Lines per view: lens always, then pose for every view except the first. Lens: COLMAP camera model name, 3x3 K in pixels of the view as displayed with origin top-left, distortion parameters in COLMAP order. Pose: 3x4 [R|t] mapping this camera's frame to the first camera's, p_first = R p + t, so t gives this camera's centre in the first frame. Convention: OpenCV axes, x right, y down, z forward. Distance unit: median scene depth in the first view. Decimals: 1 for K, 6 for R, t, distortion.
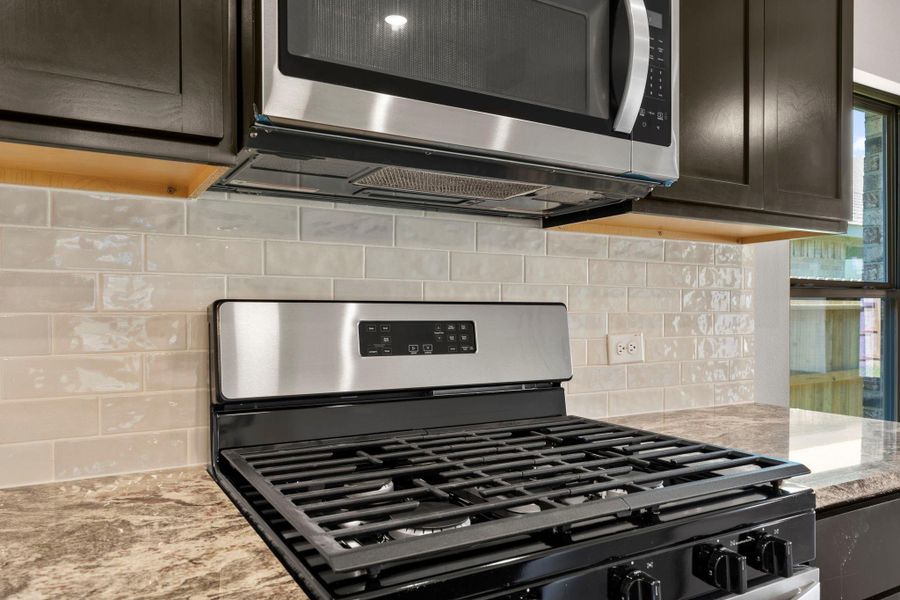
lens RADIAL K [[629.0, 0, 447.5], [0, 629.0, 295.5], [0, 0, 1]] dist [0.003922, 0.000582]
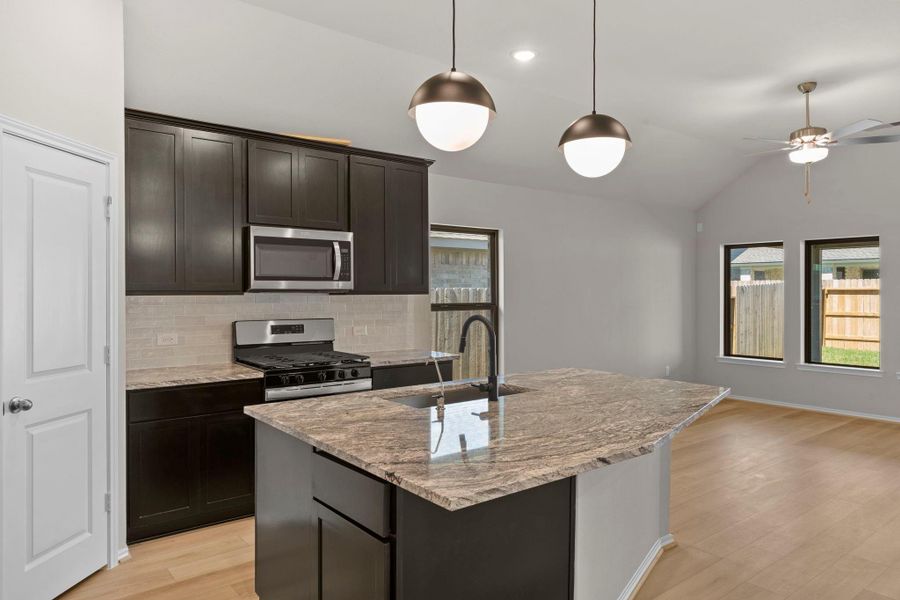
lens RADIAL K [[597.8, 0, 450.0], [0, 597.8, 300.0], [0, 0, 1]] dist [0.007979, 0.002187]
pose [[0.989727, -0.006297, 0.142834, 0.407444], [0.001369, 0.999401, 0.034575, -0.231645], [-0.142966, -0.034024, 0.989143, -2.692810]]
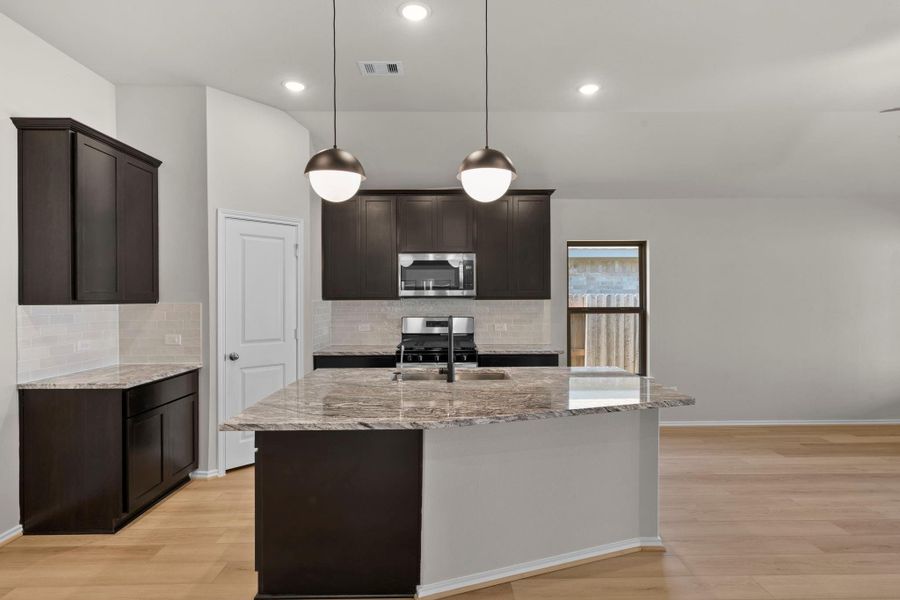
lens RADIAL K [[476.1, 0, 450.0], [0, 476.1, 300.0], [0, 0, 1]] dist [-0.001743, 0.000004]
pose [[0.873233, -0.004948, -0.487278, 2.035483], [0.017090, 0.999644, 0.020475, -0.220471], [0.487003, -0.026206, 0.873007, -2.512109]]
